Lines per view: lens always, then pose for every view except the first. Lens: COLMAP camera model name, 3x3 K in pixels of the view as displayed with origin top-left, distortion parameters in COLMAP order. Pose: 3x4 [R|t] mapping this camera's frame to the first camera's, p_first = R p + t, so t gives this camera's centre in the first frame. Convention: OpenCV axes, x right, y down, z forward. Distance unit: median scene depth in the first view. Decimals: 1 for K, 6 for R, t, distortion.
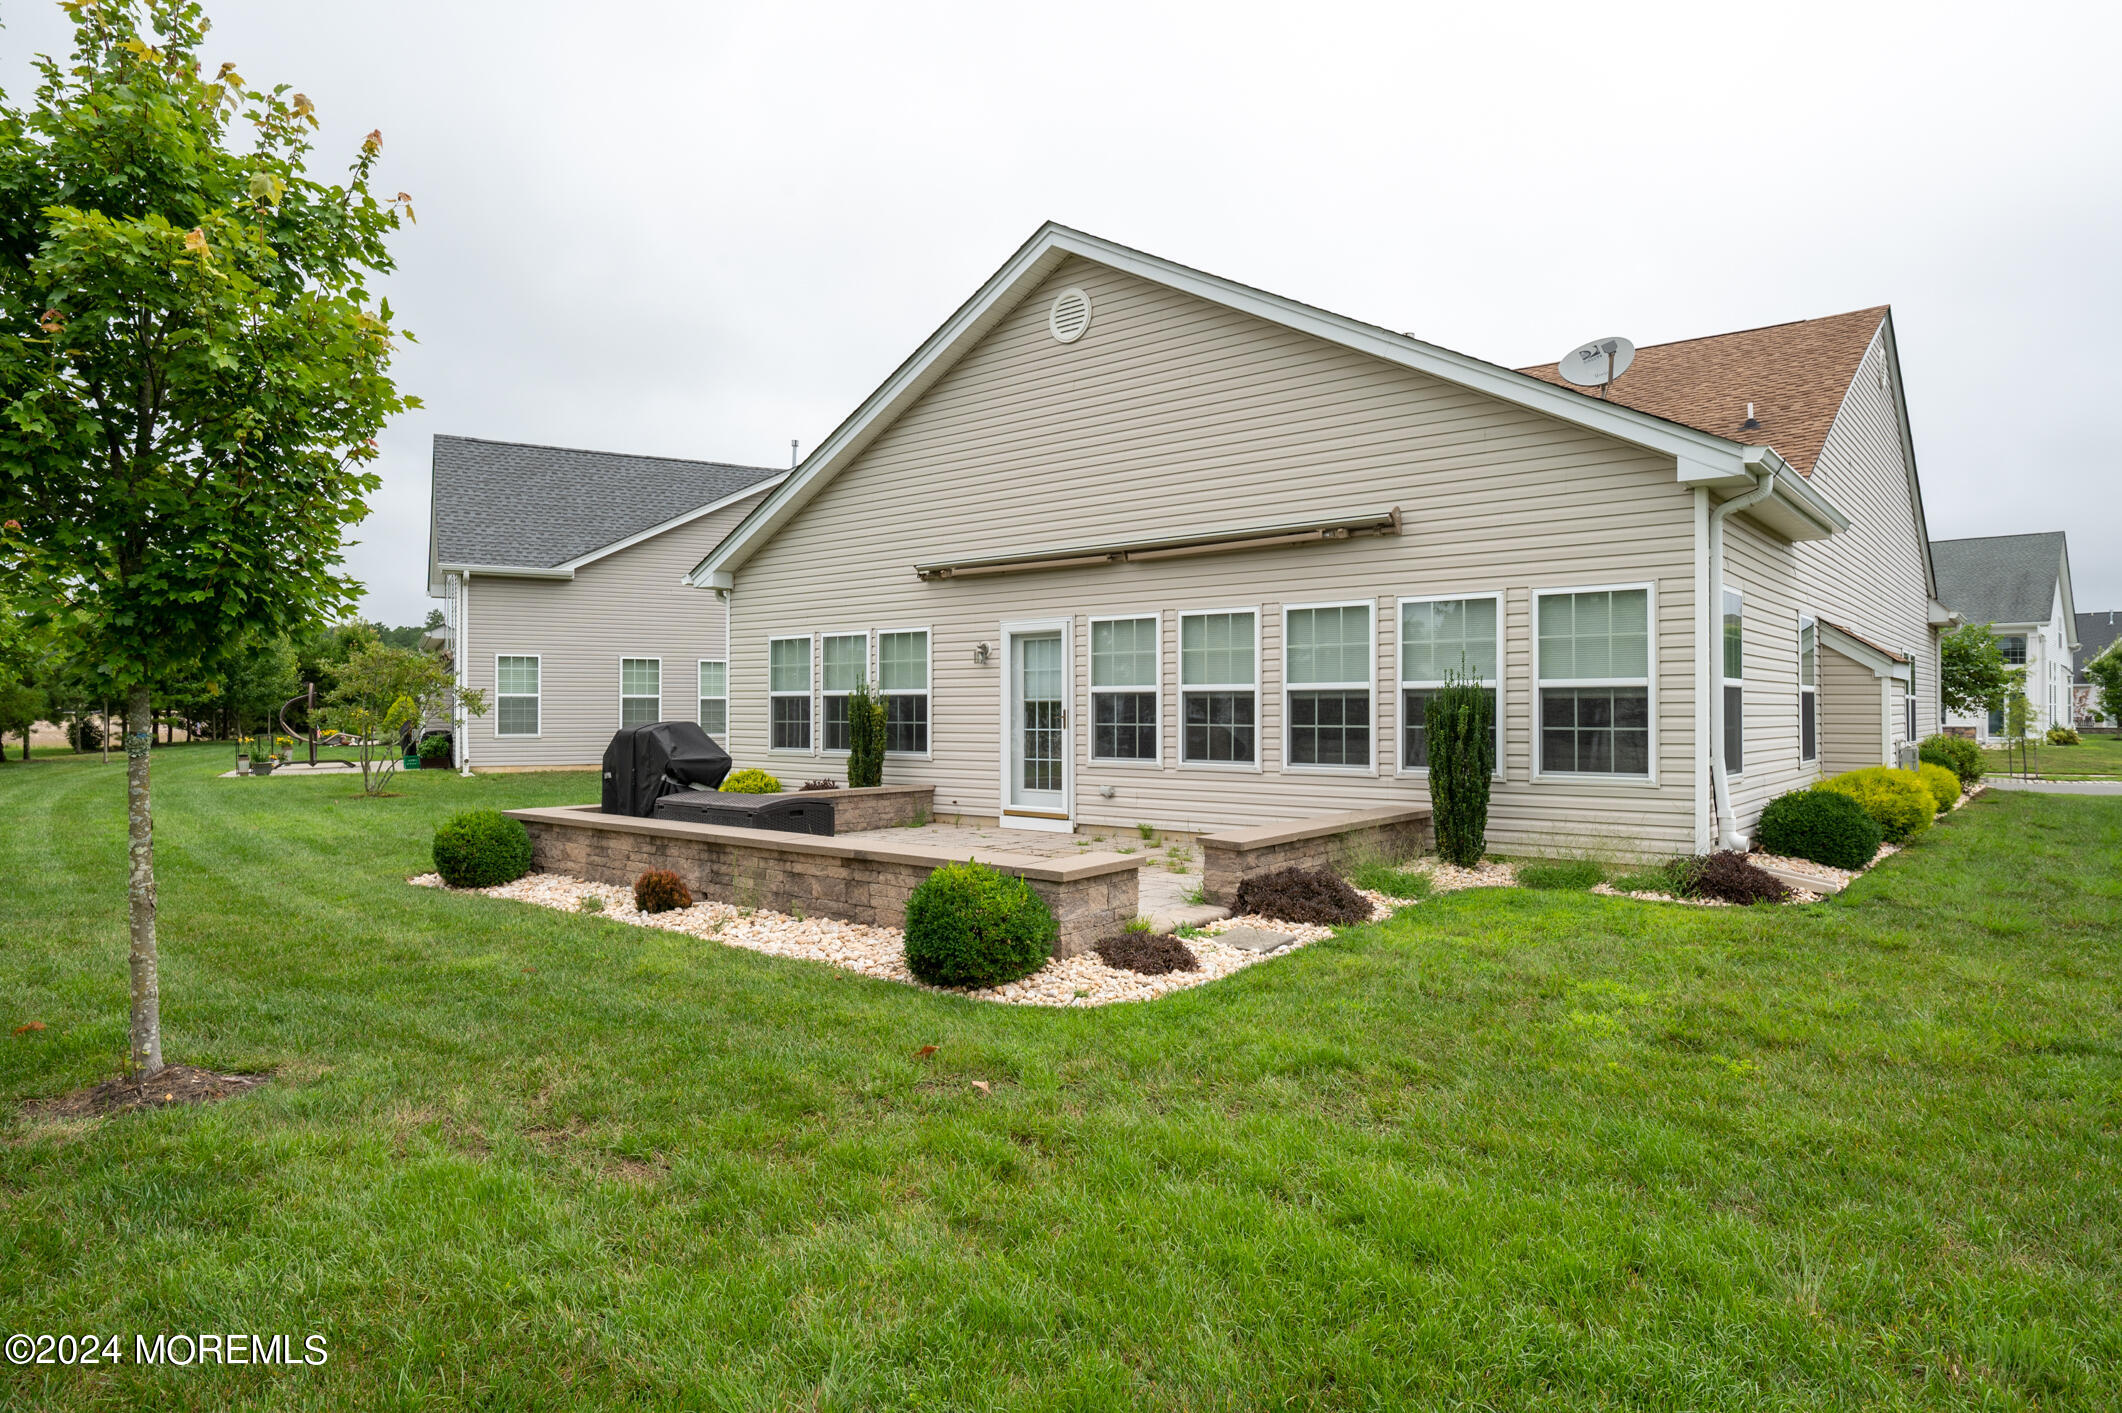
lens RADIAL K [[1245.4, 0, 1061.0], [0, 1245.4, 706.5], [0, 0, 1]] dist [-0.002977, -0.000407]
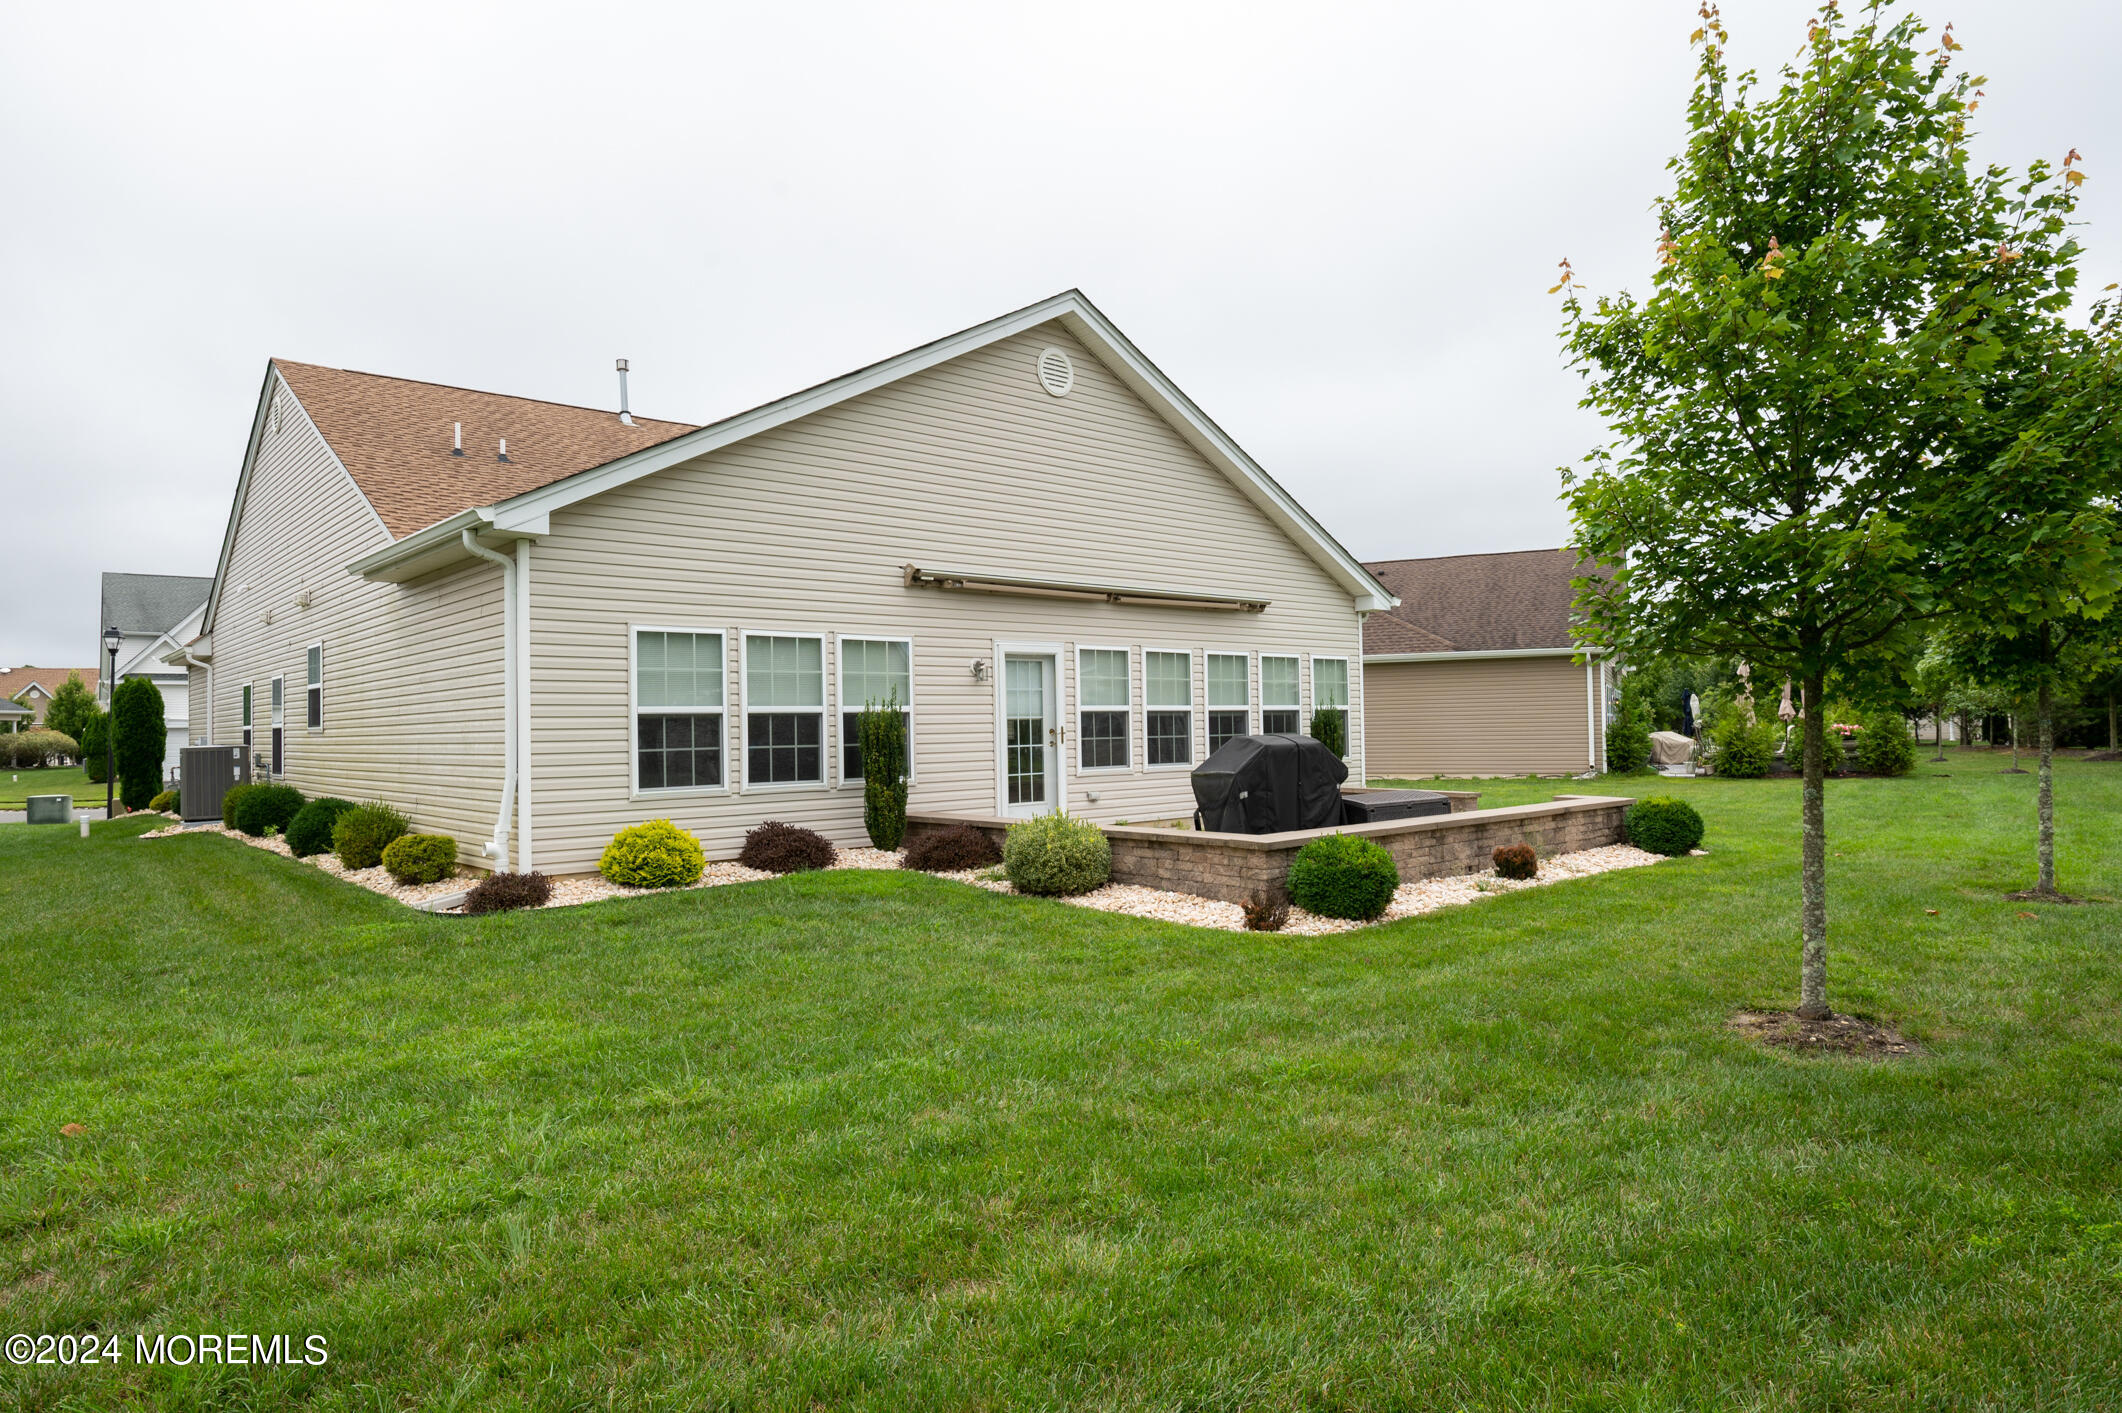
lens RADIAL K [[1212.6, 0, 1061.0], [0, 1212.6, 706.5], [0, 0, 1]] dist [0.006426, 0.000038]
pose [[0.149162, 0.016865, 0.988669, -1.070534], [0.015616, 0.999690, -0.019409, 0.005714], [-0.988690, 0.018334, 0.148852, 0.849051]]
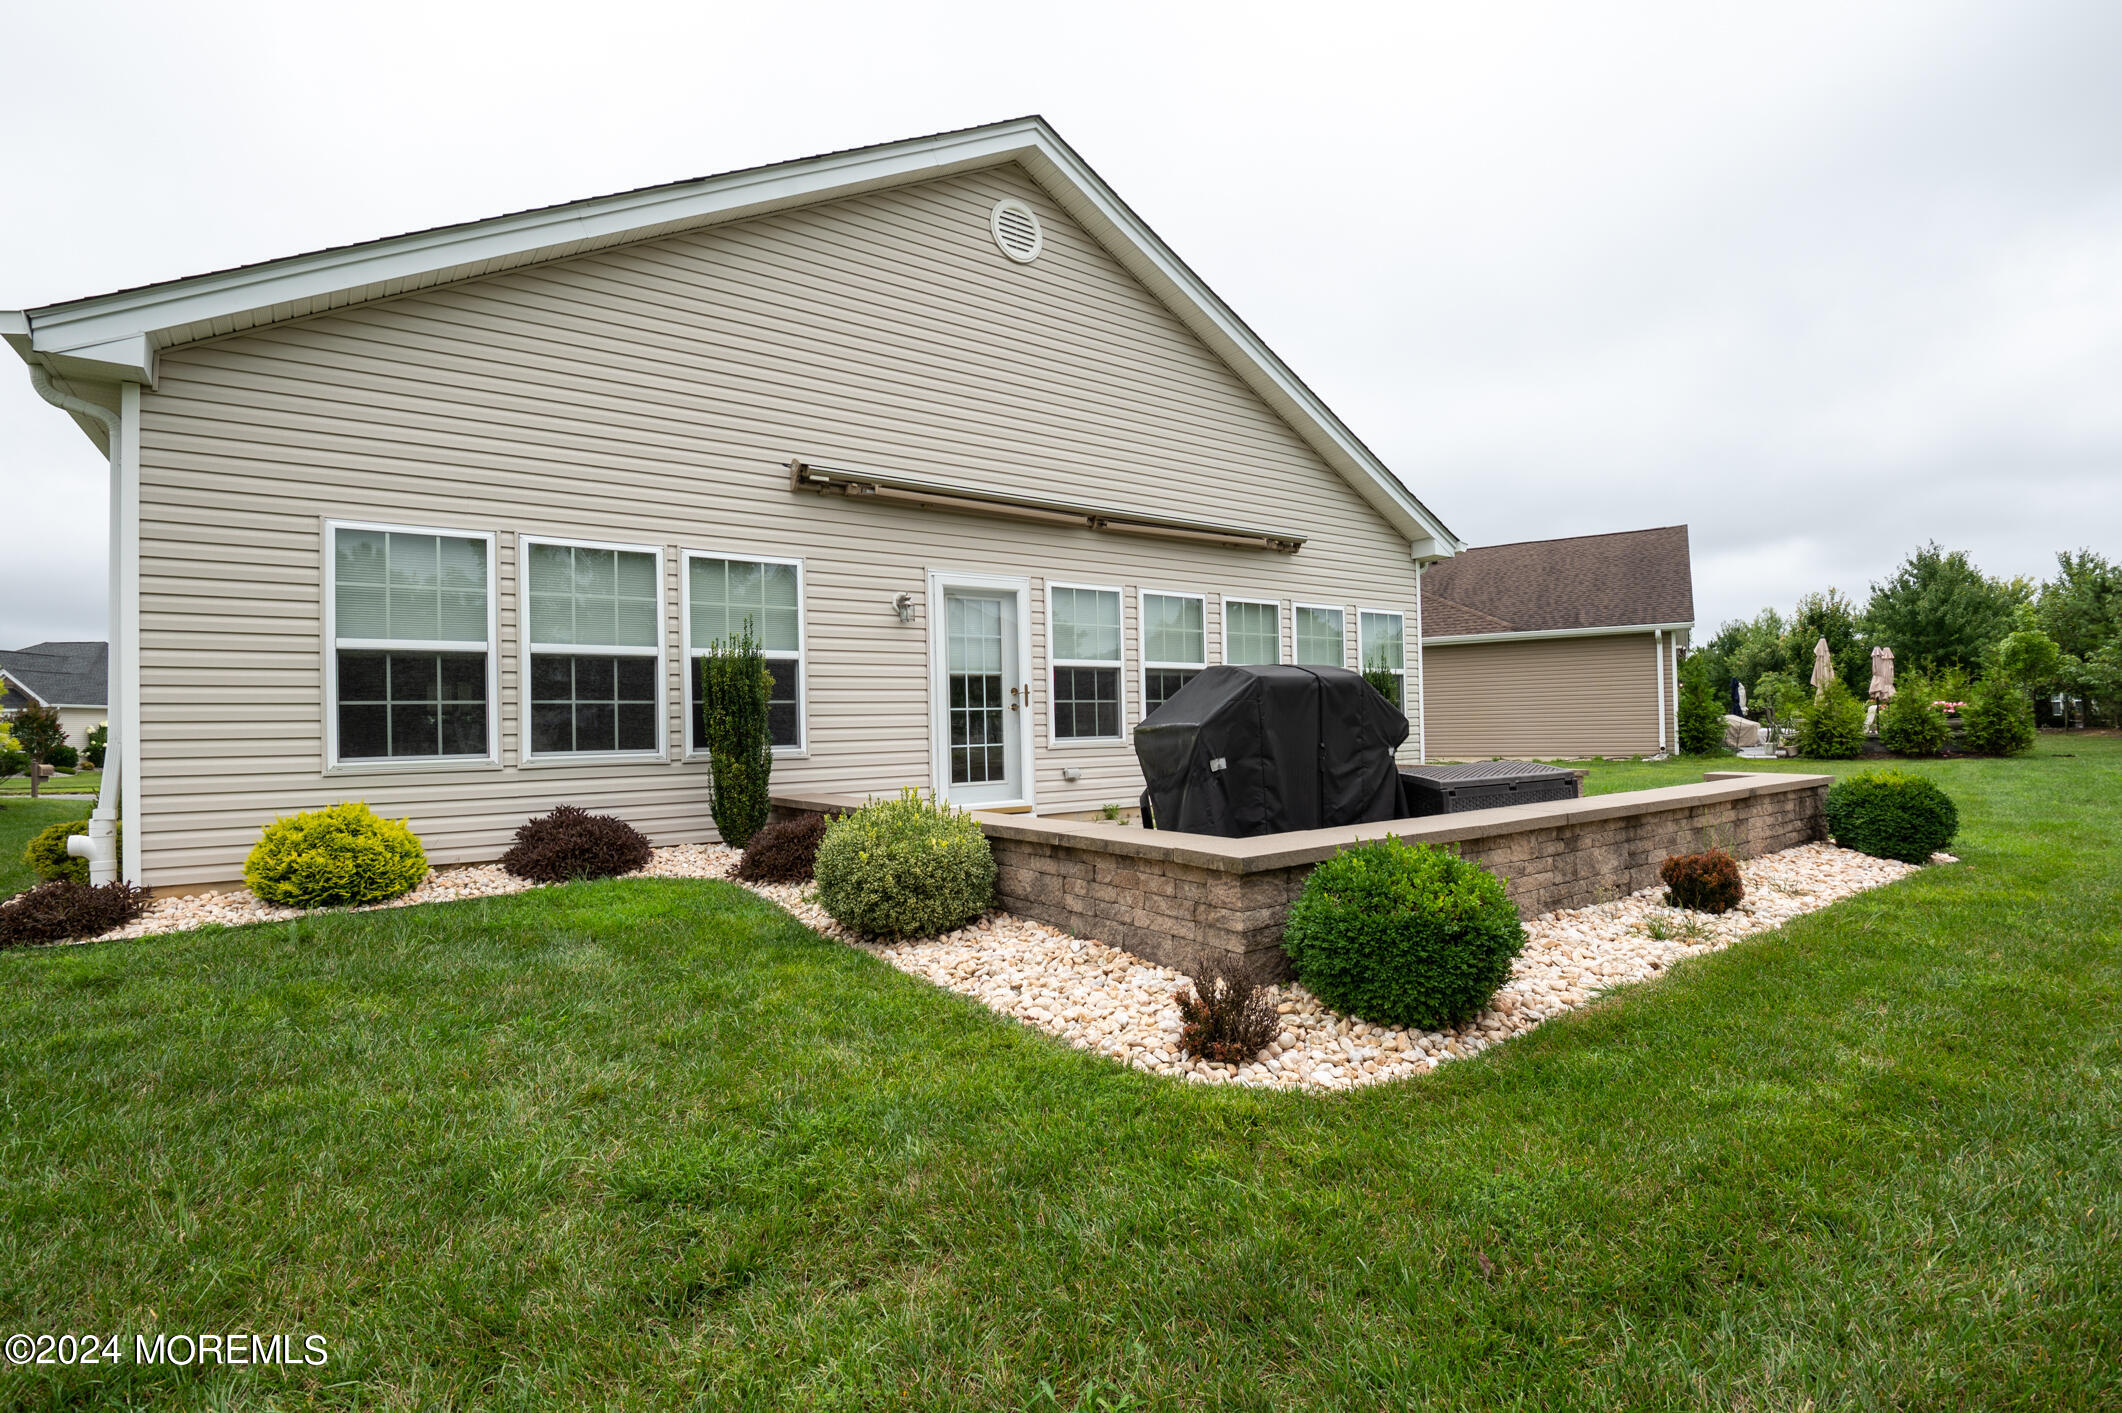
lens RADIAL K [[977.3, 0, 1061.9], [0, 977.3, 716.9], [0, 0, 1]] dist [-0.002470, -0.014383]
pose [[0.248575, 0.008444, 0.968576, -0.648541], [0.020049, 0.999703, -0.013860, 0.035017], [-0.968405, 0.022865, 0.248331, 0.817625]]
